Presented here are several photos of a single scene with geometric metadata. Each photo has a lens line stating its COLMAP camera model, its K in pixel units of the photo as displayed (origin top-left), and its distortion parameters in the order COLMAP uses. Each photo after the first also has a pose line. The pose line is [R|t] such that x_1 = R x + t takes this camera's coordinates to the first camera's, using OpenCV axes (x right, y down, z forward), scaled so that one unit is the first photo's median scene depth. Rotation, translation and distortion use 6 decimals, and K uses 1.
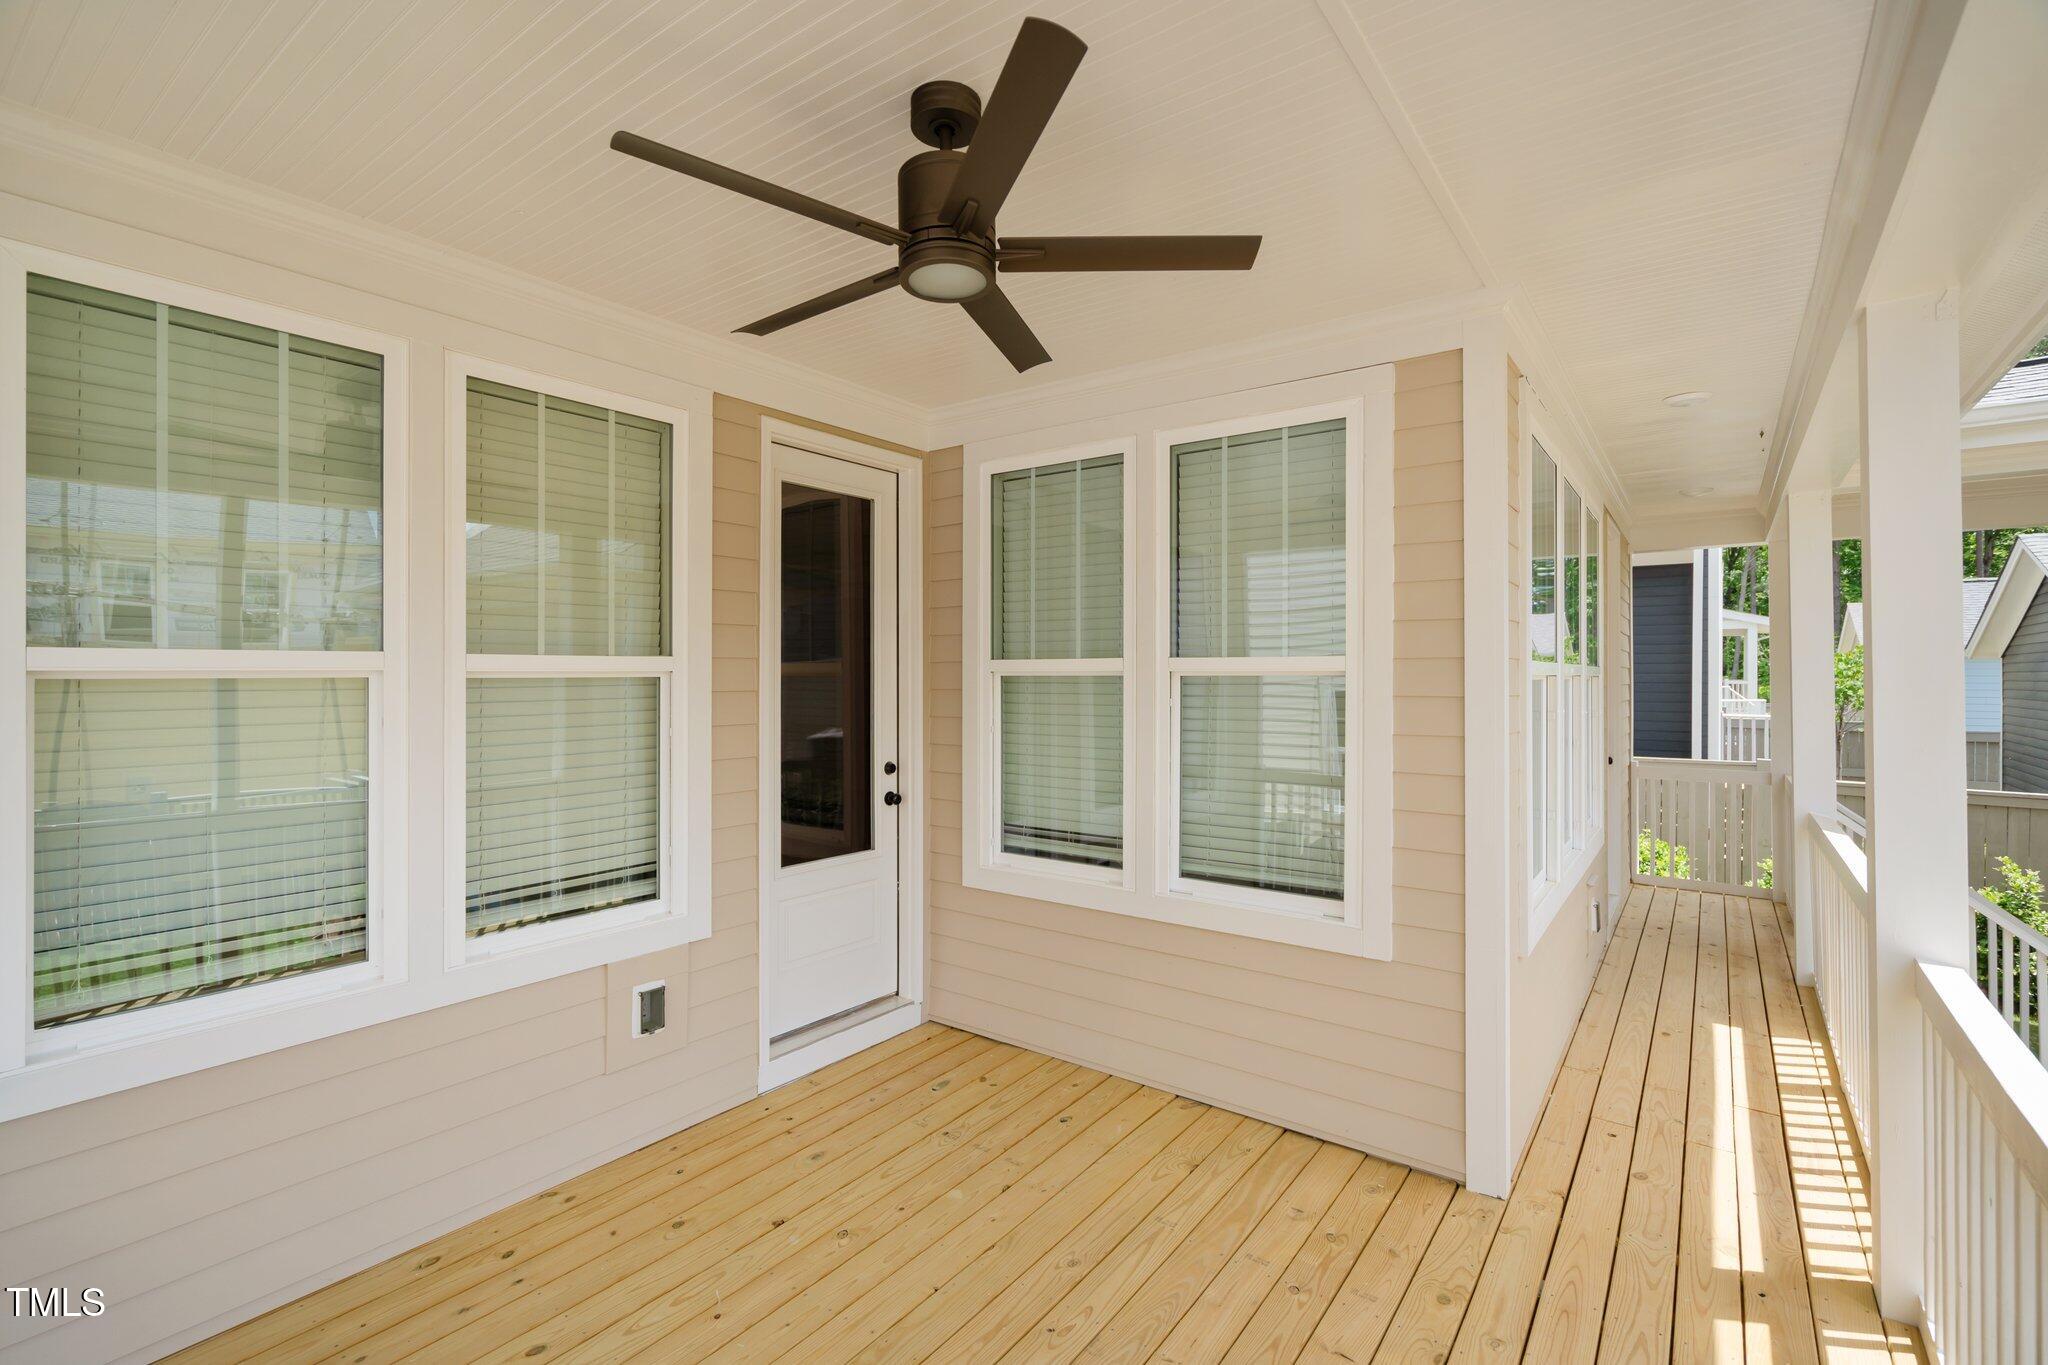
lens RADIAL K [[937.3, 0, 1024.4], [0, 937.3, 676.9], [0, 0, 1]] dist [-0.006966, 0.002686]
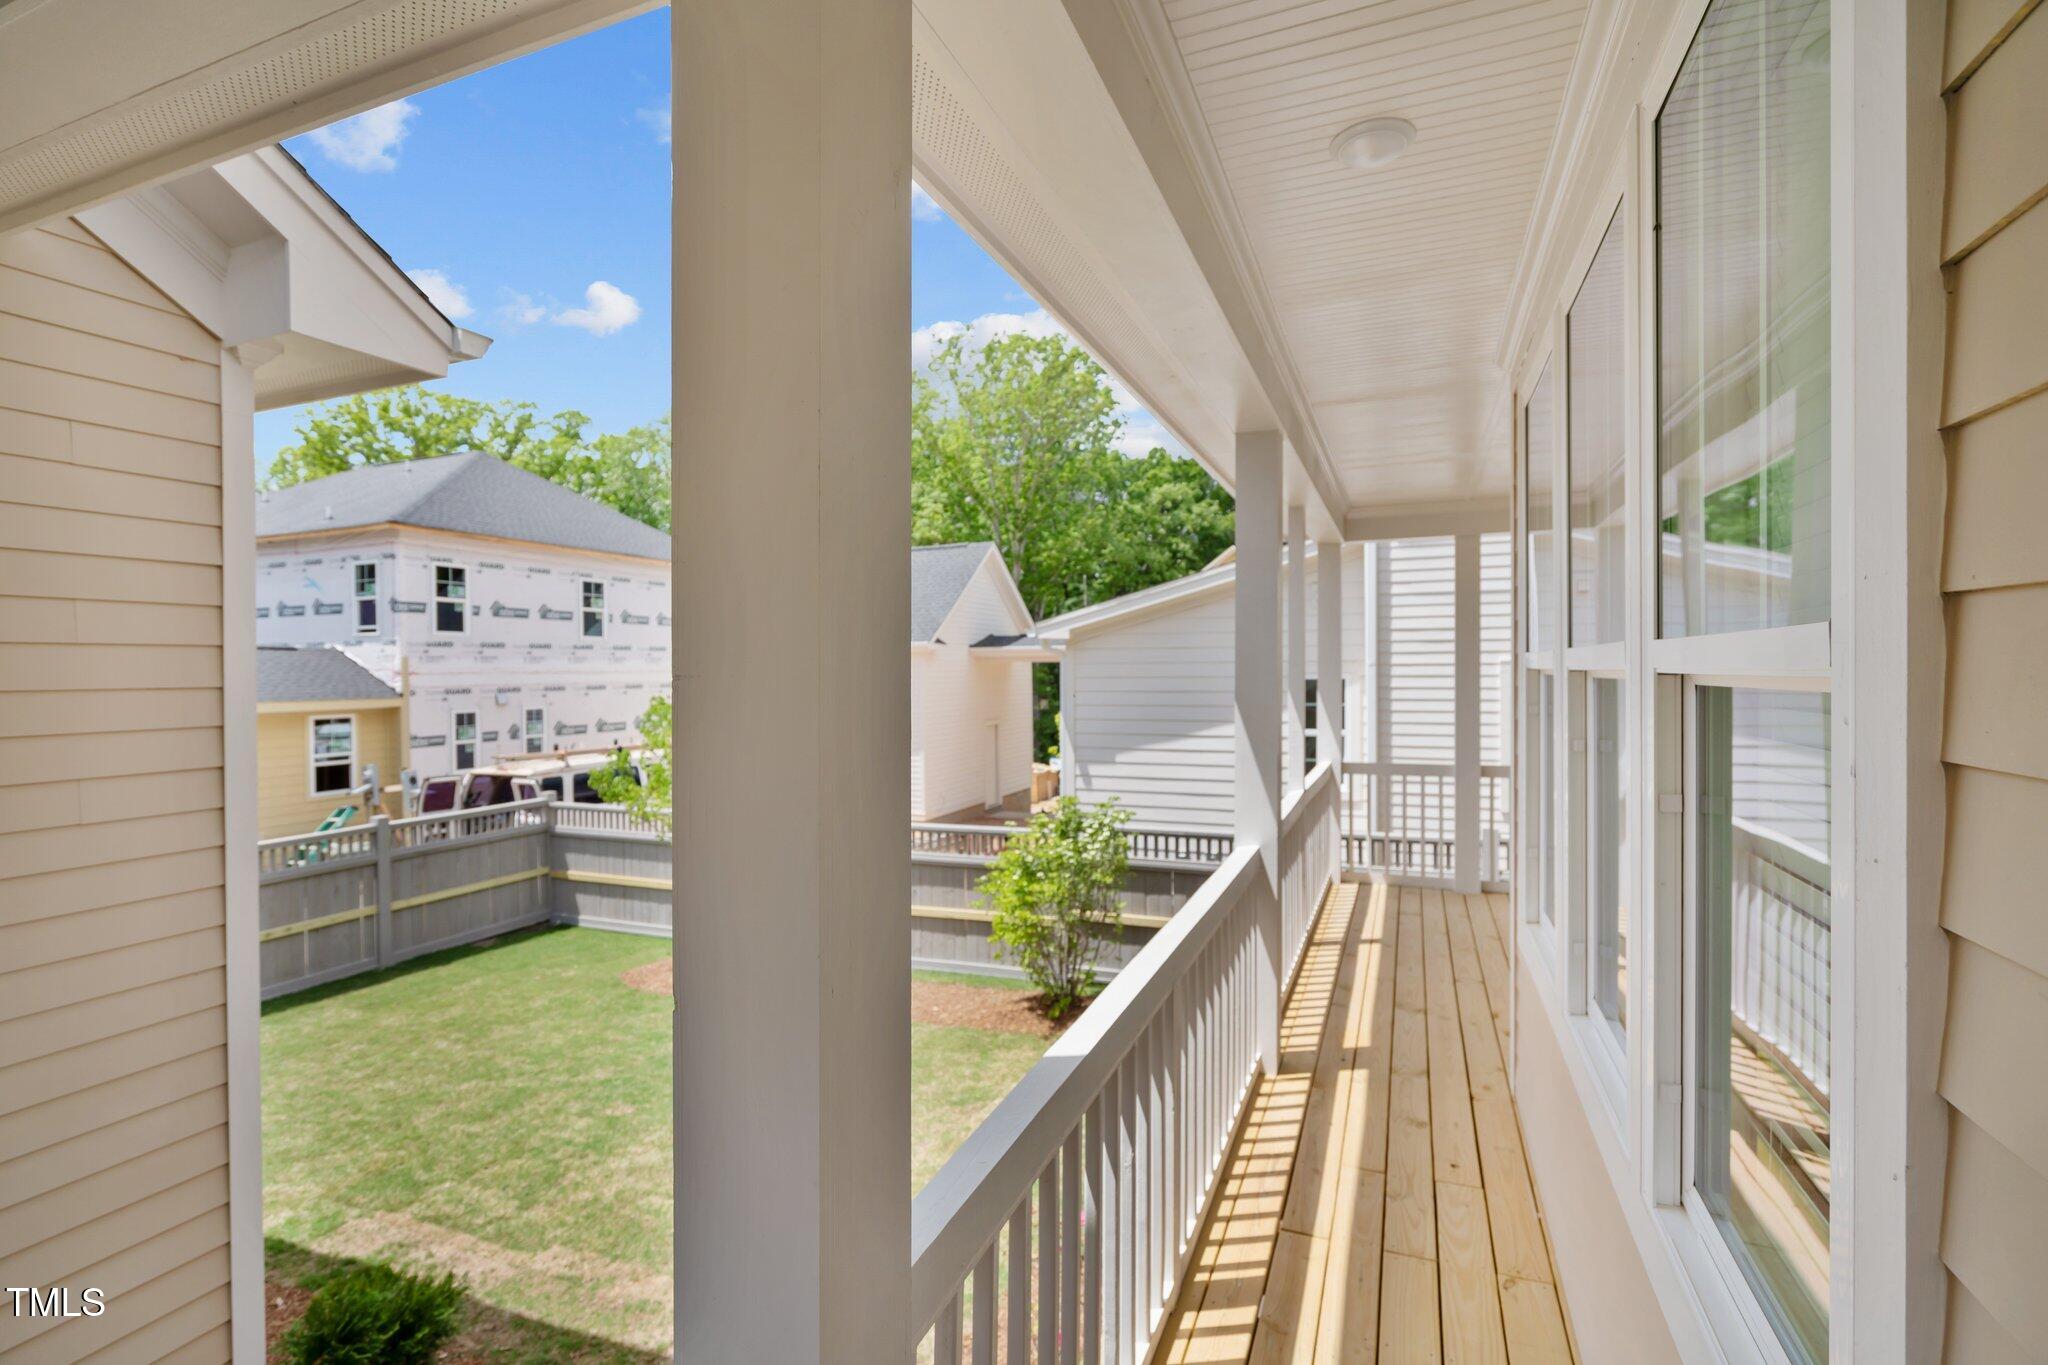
lens RADIAL K [[937.3, 0, 1024.6], [0, 937.3, 682.9], [0, 0, 1]] dist [-0.006966, 0.002686]
pose [[-0.969115, 0.001410, -0.246604, 1.208590], [-0.000811, 0.999960, 0.008905, 0.000592], [0.246607, 0.008830, -0.969075, 1.701843]]
